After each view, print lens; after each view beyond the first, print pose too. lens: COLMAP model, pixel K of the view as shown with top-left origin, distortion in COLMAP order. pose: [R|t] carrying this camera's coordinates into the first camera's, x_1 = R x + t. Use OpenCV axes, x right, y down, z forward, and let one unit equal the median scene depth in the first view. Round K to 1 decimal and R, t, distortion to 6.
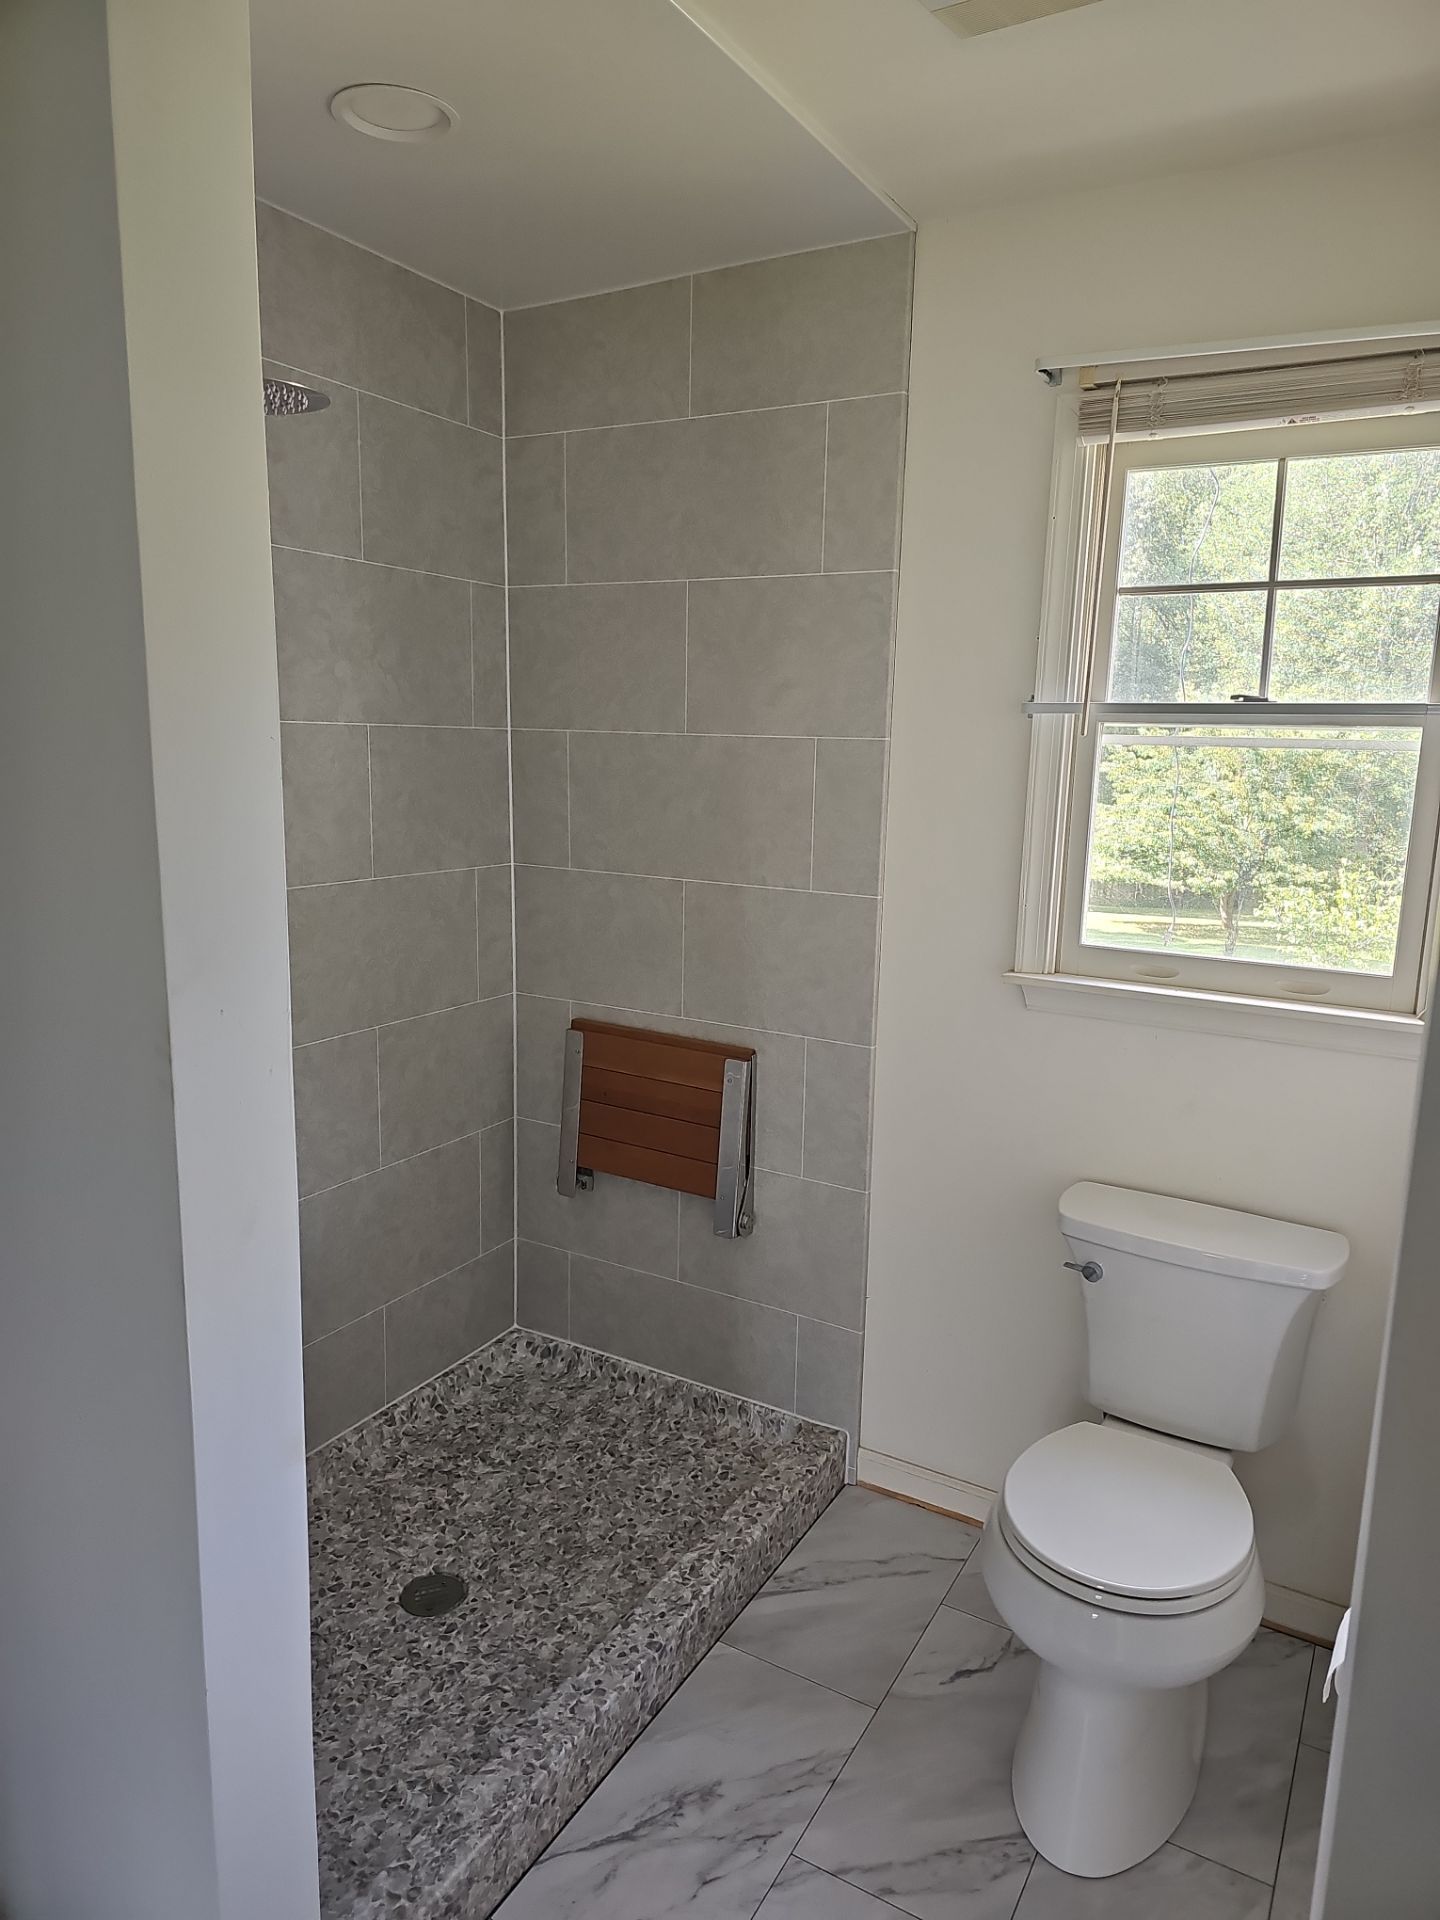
lens RADIAL K [[1251.7, 0, 736.8], [0, 1251.7, 966.8], [0, 0, 1]] dist [0.067628, -0.060497]
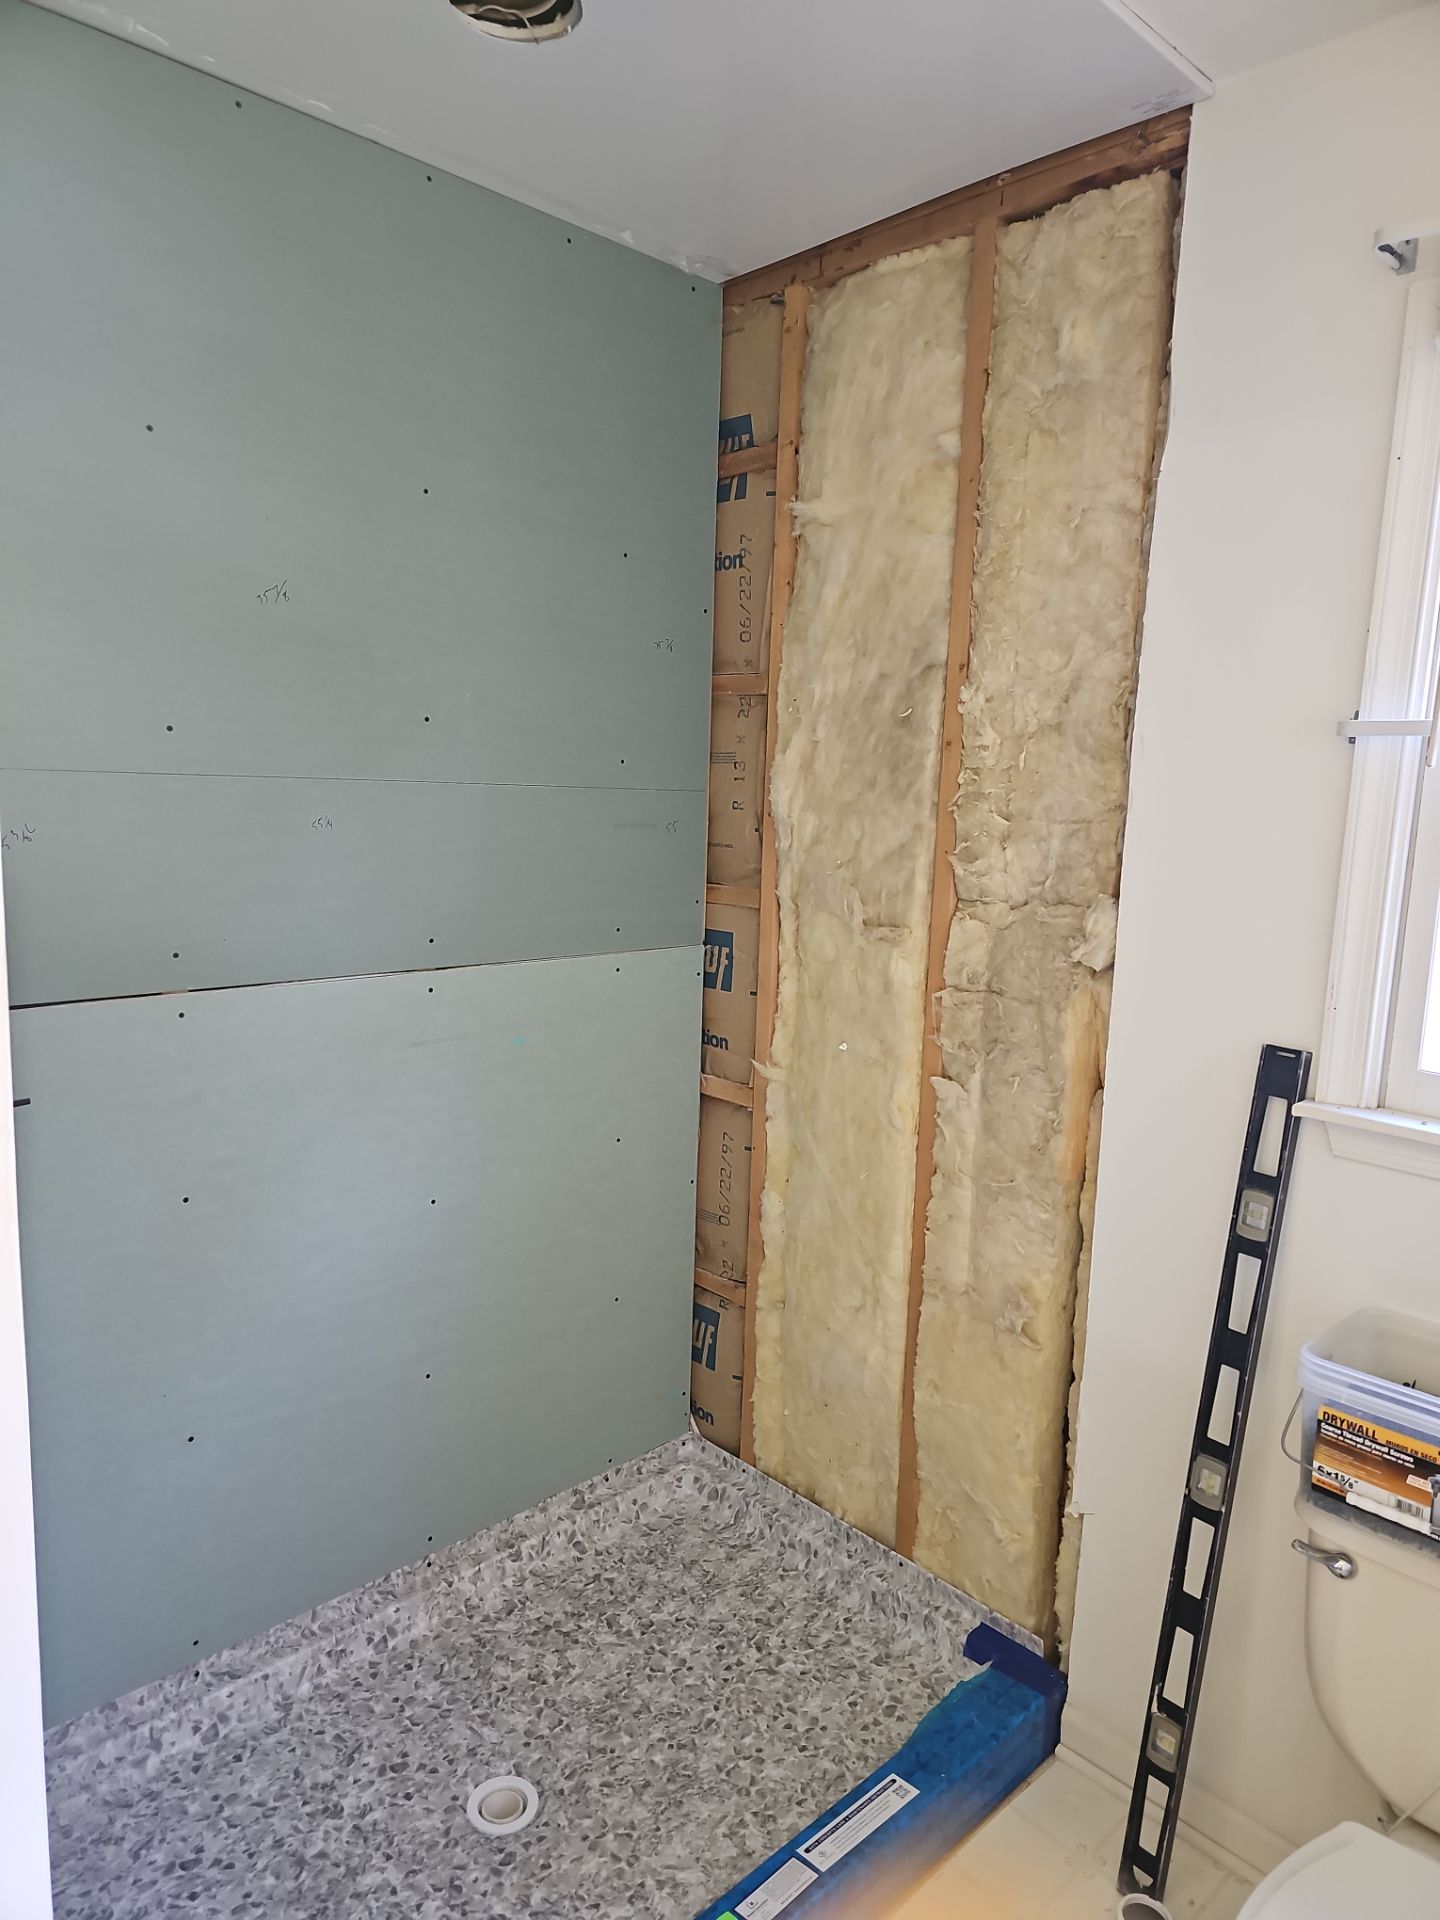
lens RADIAL K [[1251.7, 0, 725.0], [0, 1251.7, 972.5], [0, 0, 1]] dist [0.067628, -0.060497]
pose [[0.958884, 0.052587, -0.278883, 0.091703], [-0.063513, 0.997521, -0.030283, -0.023783], [0.276600, 0.046751, 0.959847, 0.204486]]
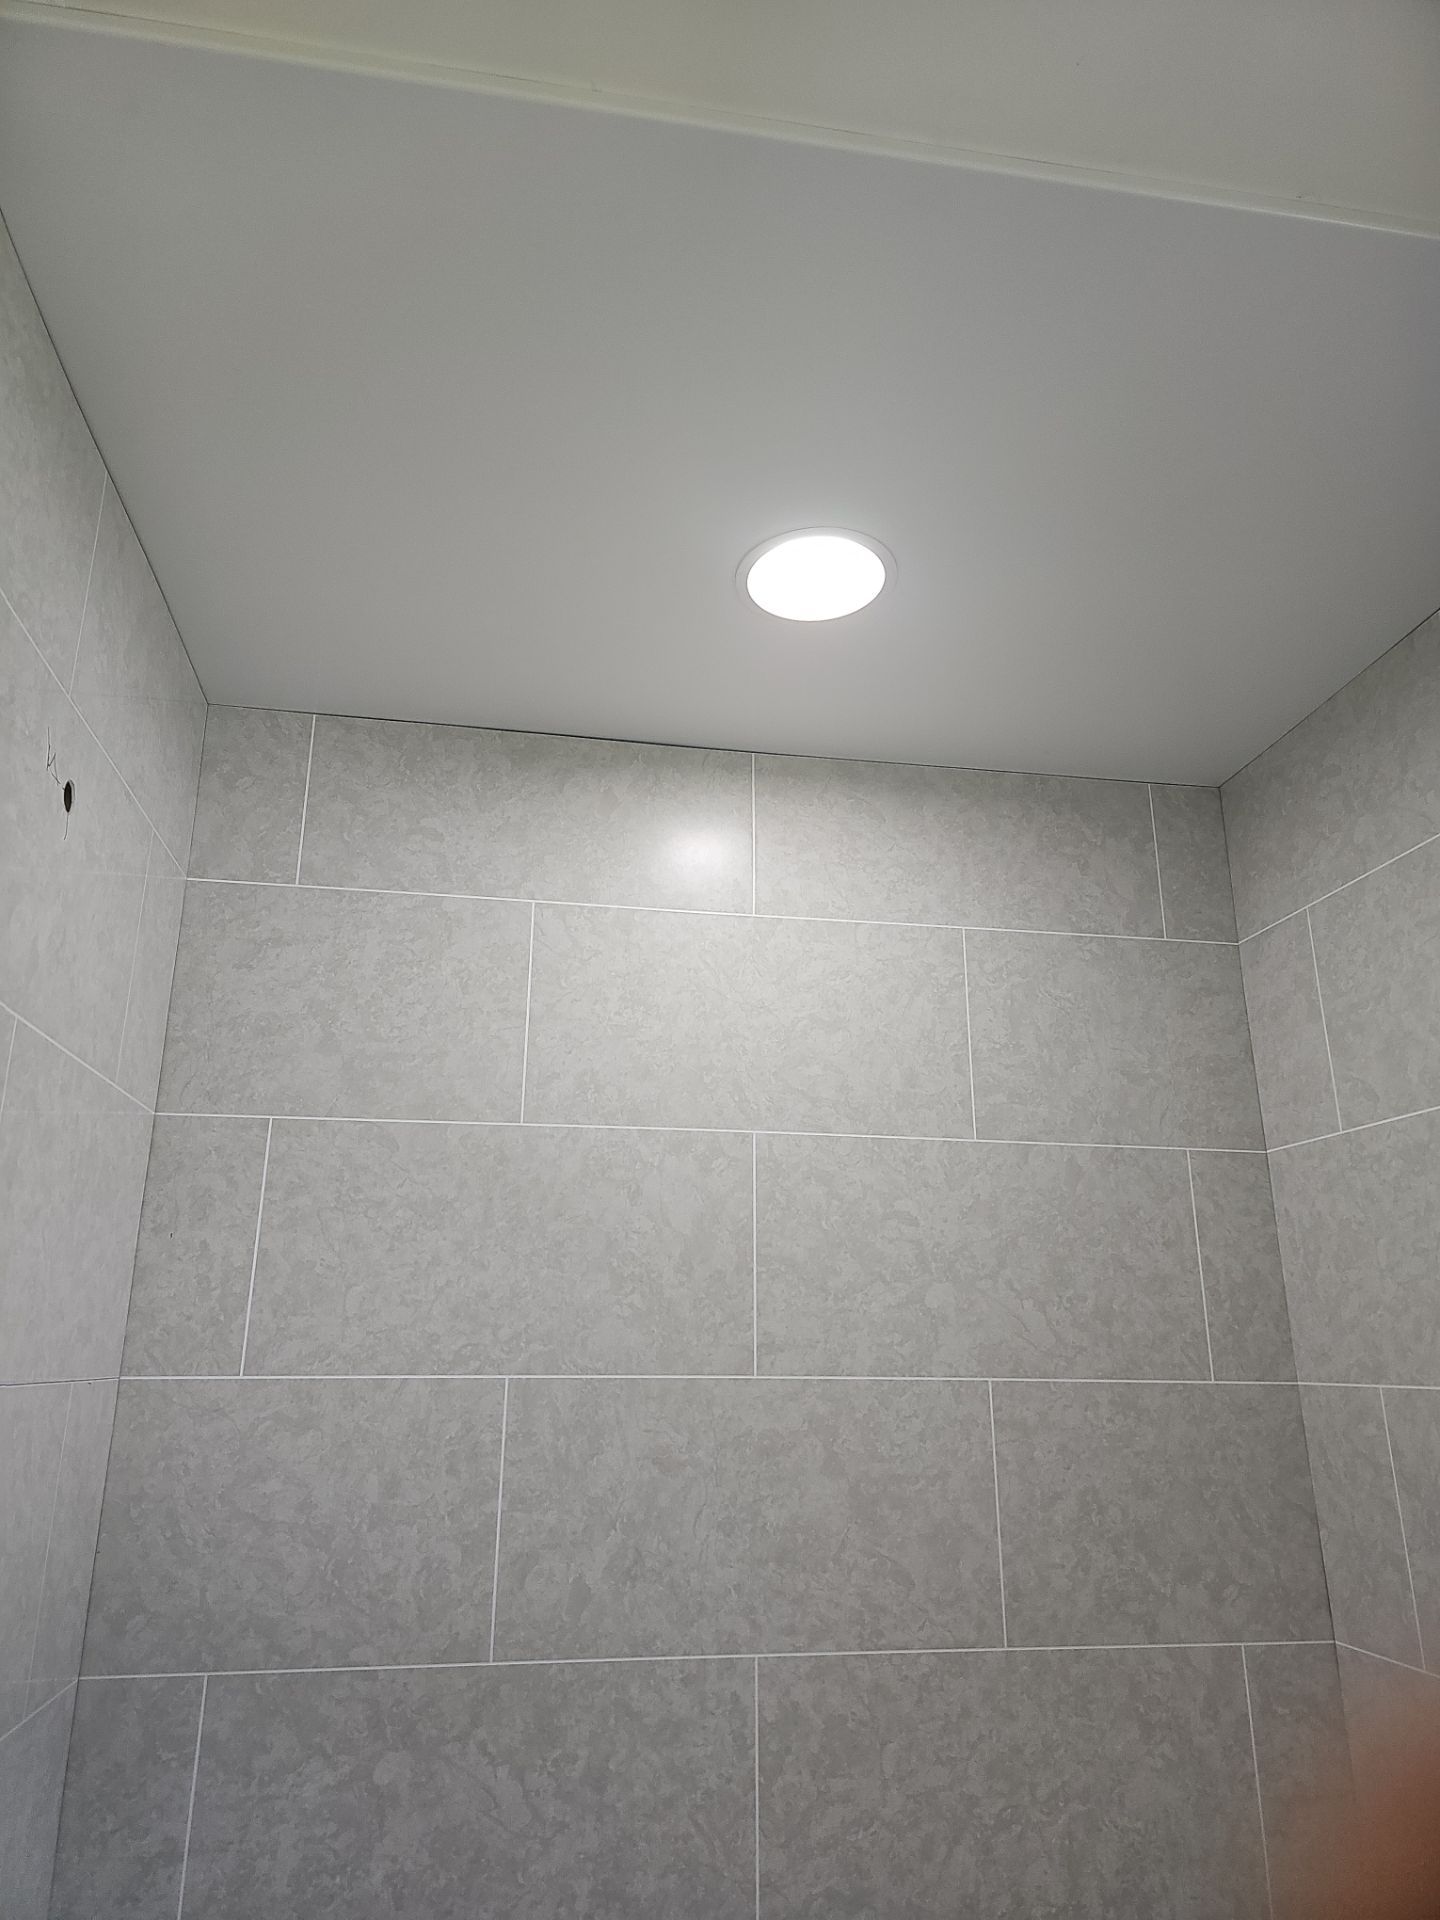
lens RADIAL K [[1251.7, 0, 713.9], [0, 1251.7, 967.5], [0, 0, 1]] dist [0.067628, -0.060497]
pose [[0.625101, -0.249302, -0.739660, 0.152329], [-0.132631, 0.899915, -0.415406, -0.092740], [0.769193, 0.357773, 0.529473, 0.463679]]
